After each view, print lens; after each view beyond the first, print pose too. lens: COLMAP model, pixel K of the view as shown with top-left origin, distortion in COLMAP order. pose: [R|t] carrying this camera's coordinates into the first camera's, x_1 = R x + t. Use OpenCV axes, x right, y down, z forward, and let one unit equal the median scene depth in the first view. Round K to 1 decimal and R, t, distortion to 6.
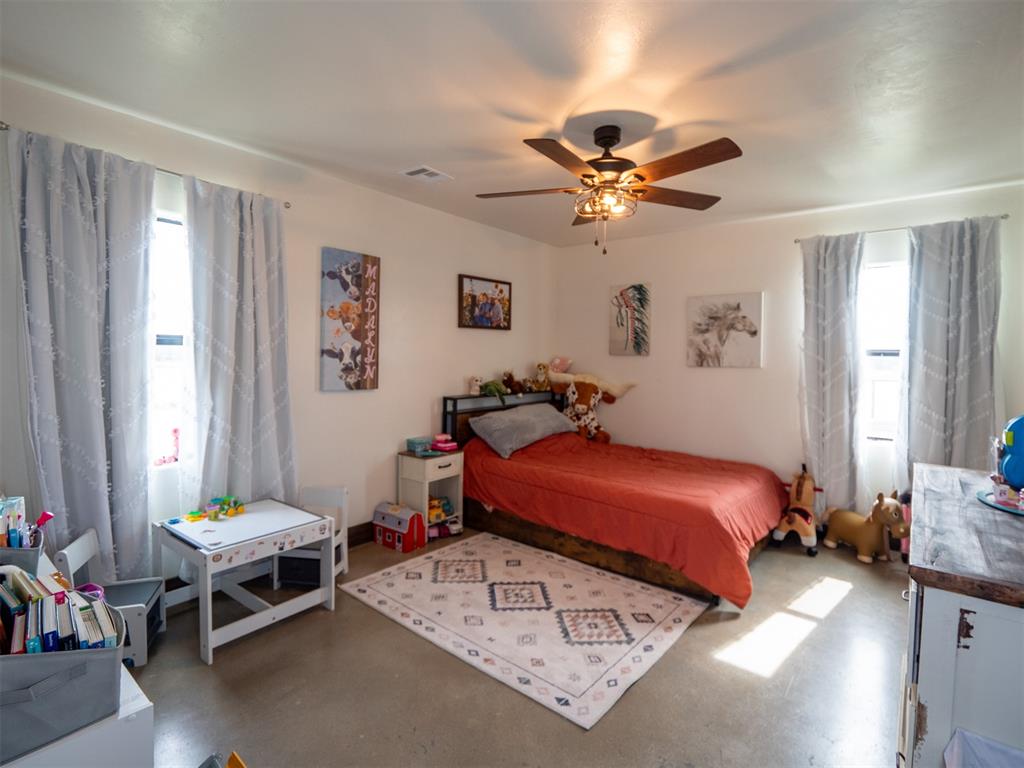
lens RADIAL K [[510.1, 0, 524.8], [0, 510.1, 375.8], [0, 0, 1]] dist [-0.010209, -0.000706]
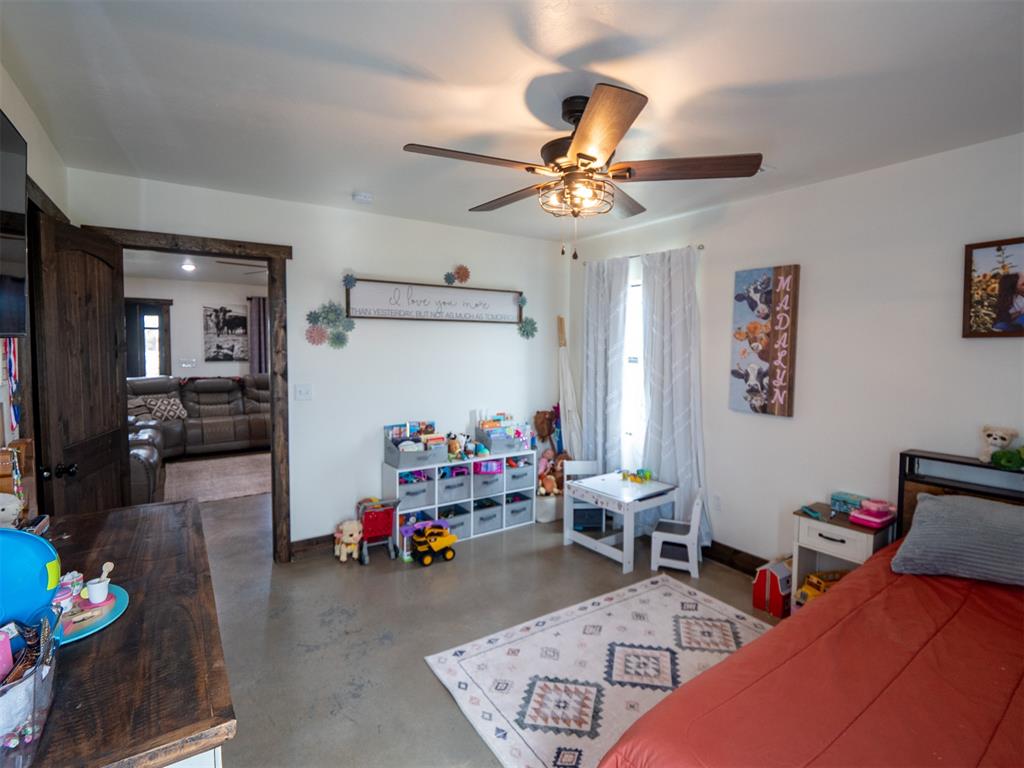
lens RADIAL K [[510.8, 0, 521.7], [0, 510.8, 371.0], [0, 0, 1]] dist [-0.015681, 0.000313]
pose [[-0.306604, 0.026210, -0.951476, 0.721820], [-0.053951, 0.997535, 0.044864, -0.071555], [0.950307, 0.065089, -0.304434, 0.889760]]
